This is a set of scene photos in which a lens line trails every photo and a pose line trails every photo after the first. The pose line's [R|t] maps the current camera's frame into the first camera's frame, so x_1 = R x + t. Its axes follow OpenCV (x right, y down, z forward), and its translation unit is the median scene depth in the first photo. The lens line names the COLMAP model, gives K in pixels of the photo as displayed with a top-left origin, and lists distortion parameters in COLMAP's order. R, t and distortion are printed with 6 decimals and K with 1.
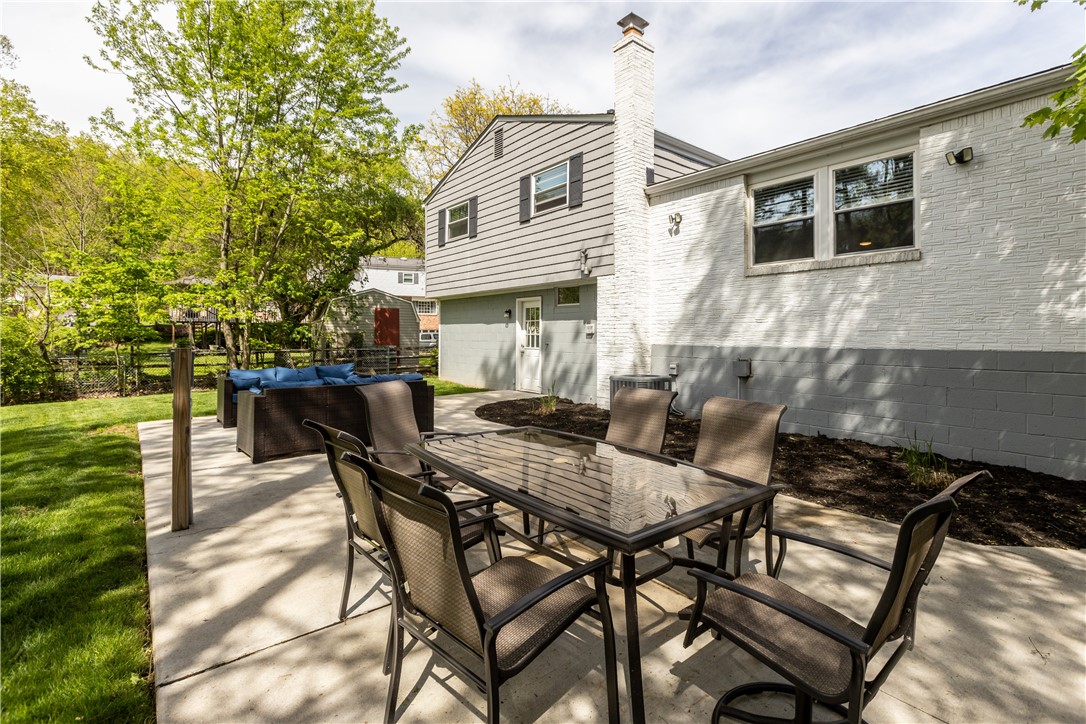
lens RADIAL K [[496.6, 0, 541.8], [0, 496.6, 329.7], [0, 0, 1]] dist [-0.018617, 0.000142]
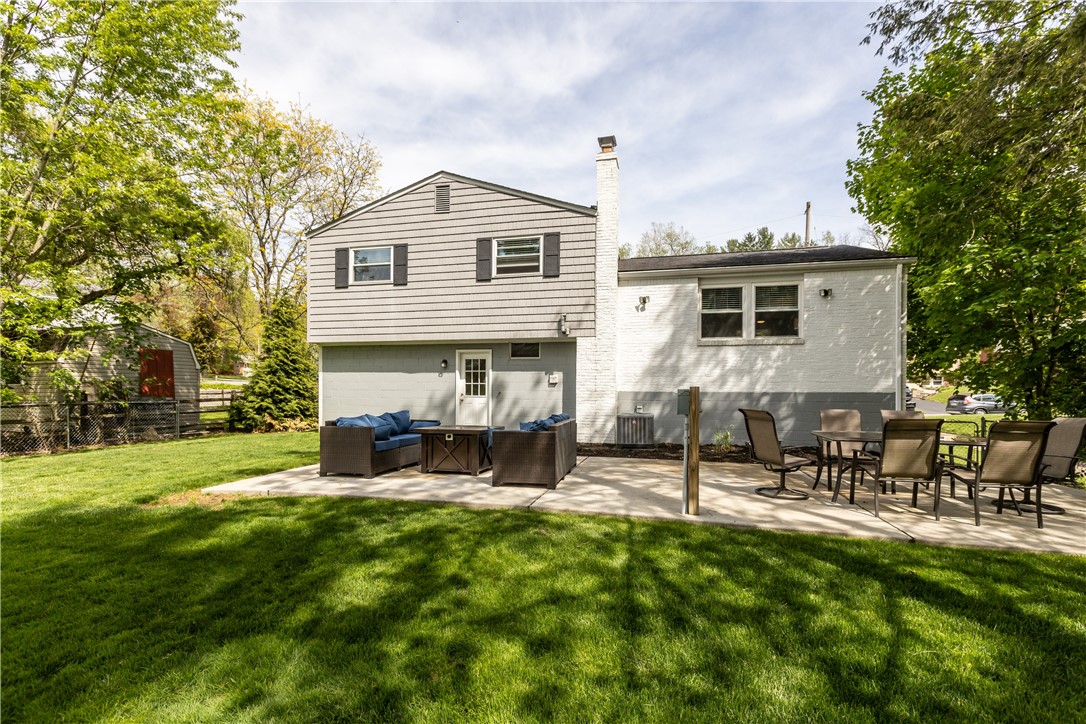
lens RADIAL K [[496.6, 0, 524.0], [0, 496.6, 399.0], [0, 0, 1]] dist [-0.018617, 0.000142]
pose [[0.807699, -0.000544, 0.589595, -0.736277], [-0.013476, 0.999721, 0.019384, 0.027160], [-0.589442, -0.023602, 0.807466, 0.069027]]
